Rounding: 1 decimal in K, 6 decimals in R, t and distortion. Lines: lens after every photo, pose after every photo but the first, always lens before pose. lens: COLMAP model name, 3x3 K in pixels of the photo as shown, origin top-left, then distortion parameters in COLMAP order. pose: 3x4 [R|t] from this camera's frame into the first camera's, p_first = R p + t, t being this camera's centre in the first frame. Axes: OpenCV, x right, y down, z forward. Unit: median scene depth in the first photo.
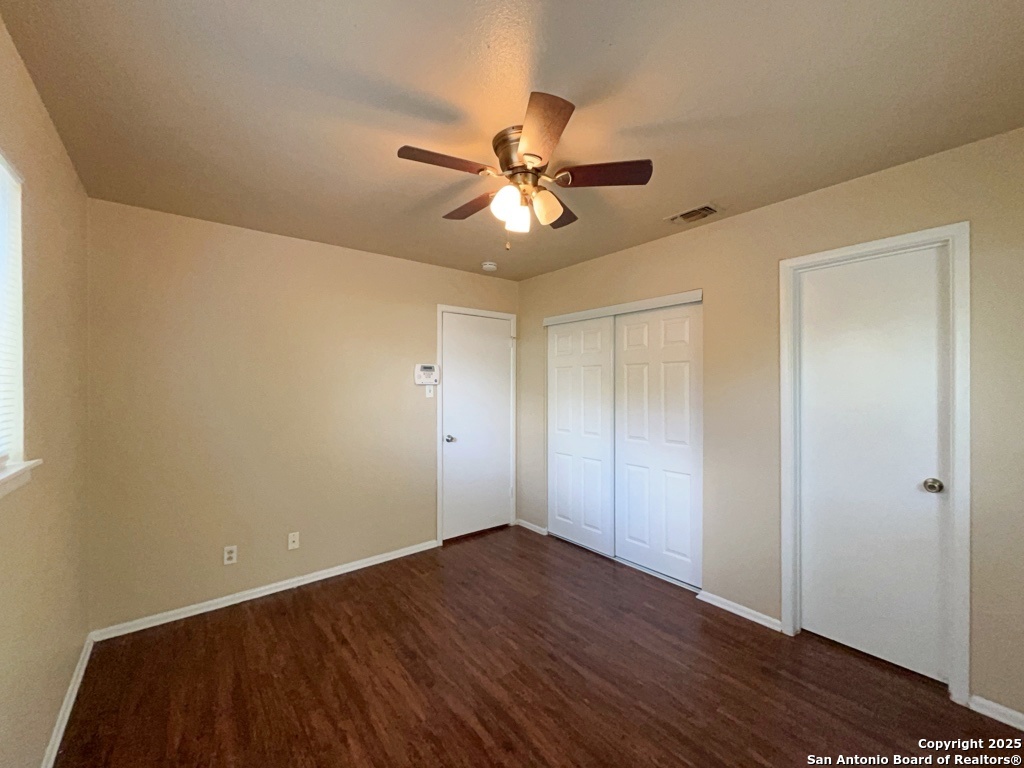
lens RADIAL K [[412.8, 0, 511.8], [0, 412.8, 385.4], [0, 0, 1]] dist [0.000095, -0.000399]
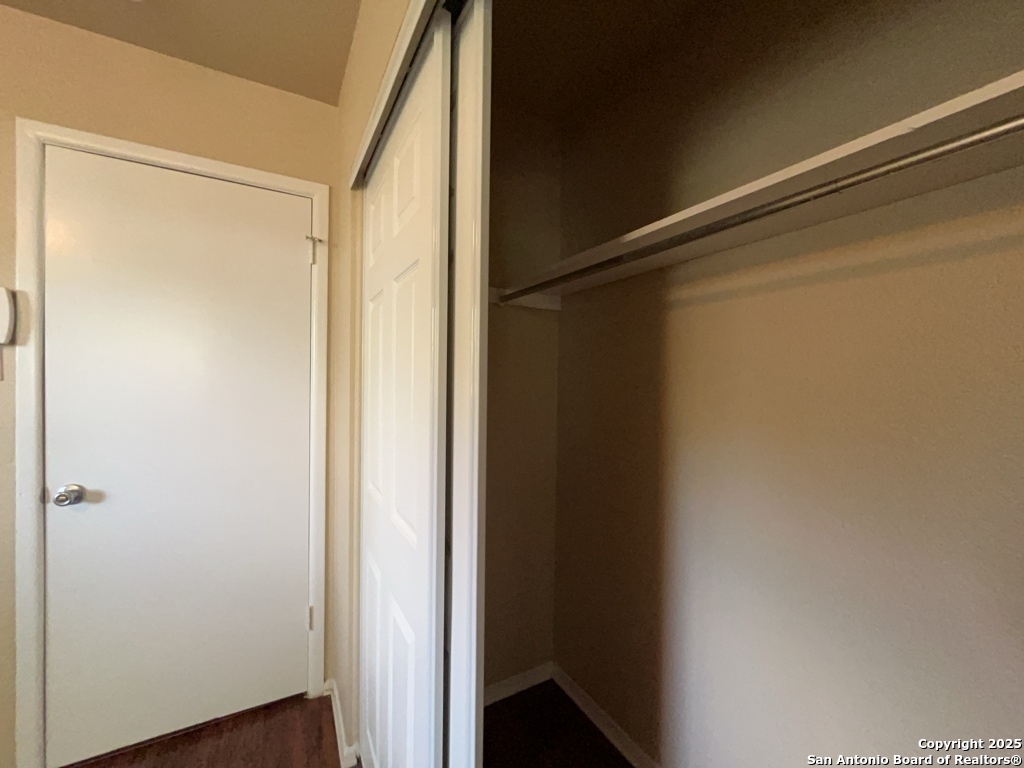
lens RADIAL K [[412.8, 0, 512.2], [0, 412.8, 384.0], [0, 0, 1]] dist [0.000095, -0.000399]
pose [[0.986931, 0.007200, -0.160984, 0.287531], [-0.006116, 0.999955, 0.007226, 0.025101], [0.161029, -0.006147, 0.986931, 0.694270]]
